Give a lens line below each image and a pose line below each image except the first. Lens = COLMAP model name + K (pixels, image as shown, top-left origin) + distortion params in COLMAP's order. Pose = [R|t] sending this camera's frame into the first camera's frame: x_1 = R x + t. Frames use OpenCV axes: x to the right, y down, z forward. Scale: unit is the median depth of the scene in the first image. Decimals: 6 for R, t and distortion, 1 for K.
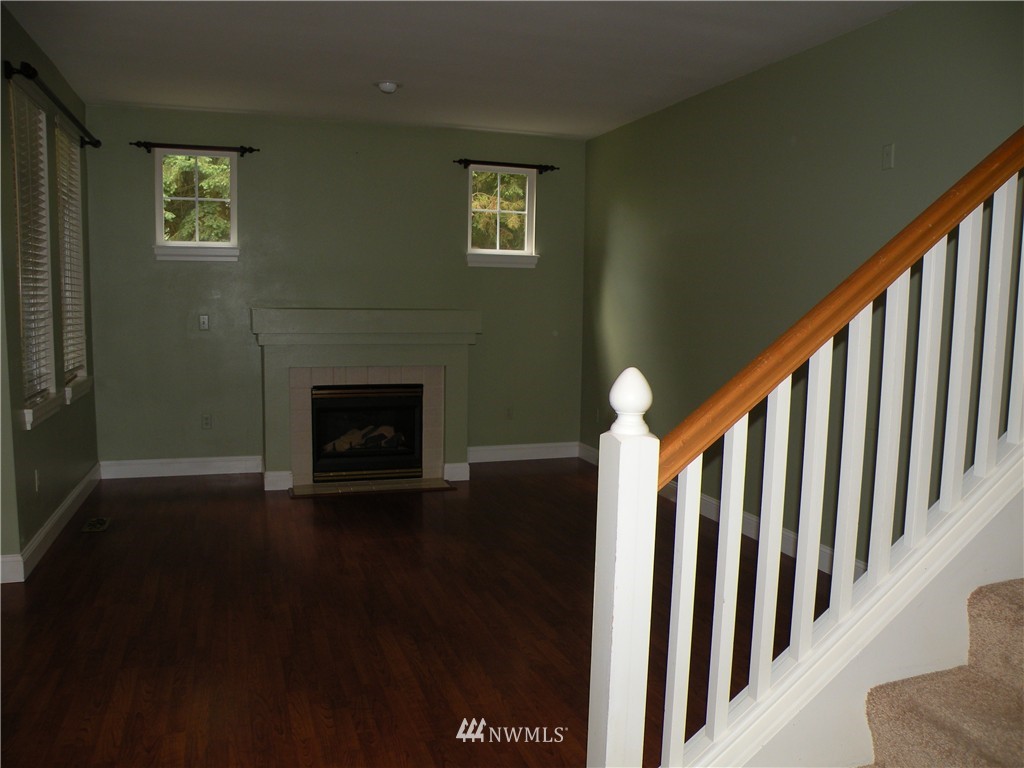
lens RADIAL K [[818.1, 0, 516.3], [0, 818.1, 405.6], [0, 0, 1]] dist [-0.160414, 0.153652]
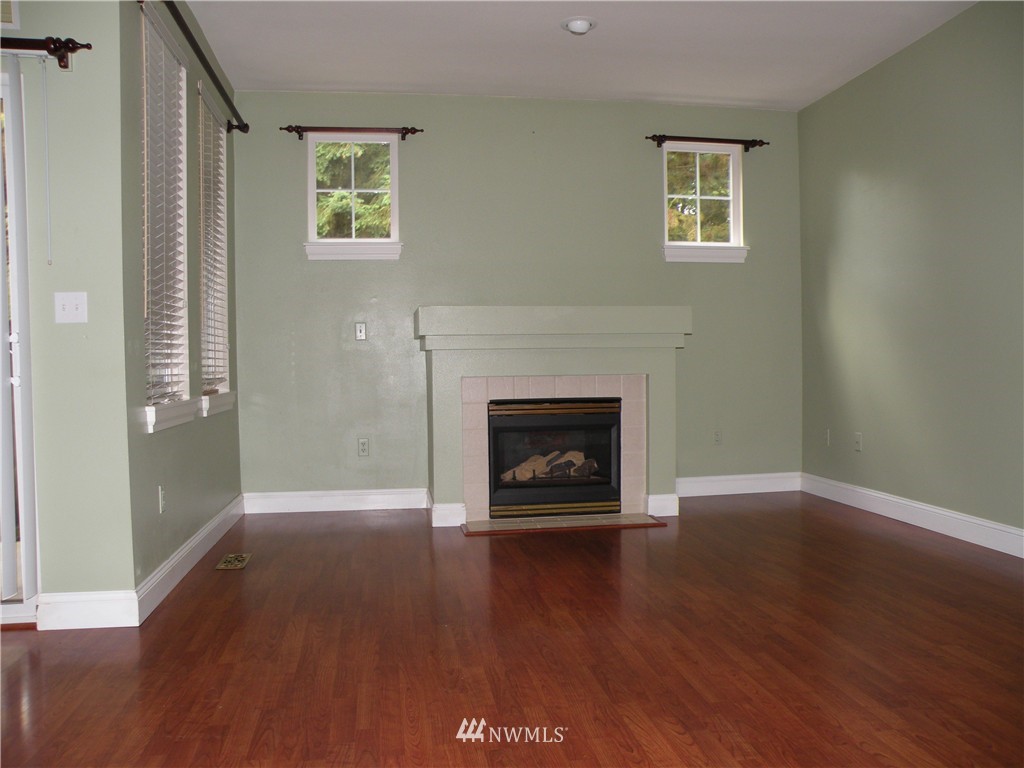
lens RADIAL K [[818.1, 0, 516.3], [0, 818.1, 405.6], [0, 0, 1]] dist [-0.160414, 0.153652]
pose [[0.984699, -0.023590, -0.172659, -0.077131], [0.010311, 0.996946, -0.077409, 0.044479], [0.173958, 0.074445, 0.981935, 0.178351]]
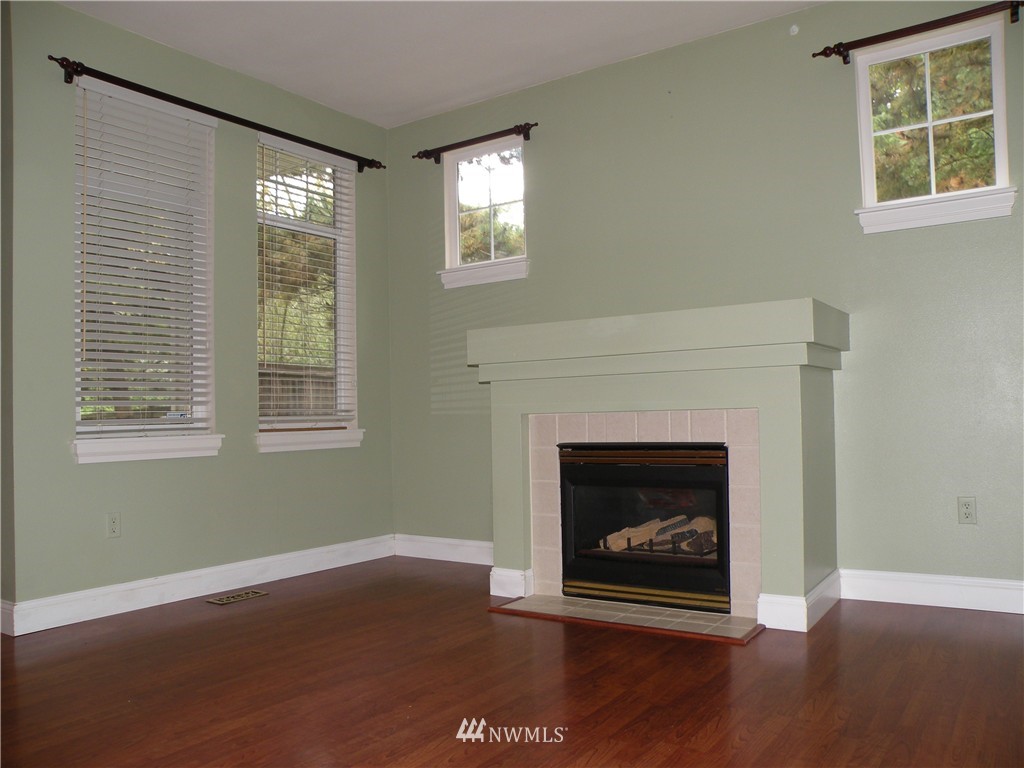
lens RADIAL K [[818.1, 0, 516.3], [0, 818.1, 405.6], [0, 0, 1]] dist [-0.160414, 0.153652]
pose [[0.595827, -0.042483, -0.801988, 0.244495], [-0.069525, 0.992123, -0.104207, 0.015689], [0.800098, 0.117848, 0.588180, 0.563959]]
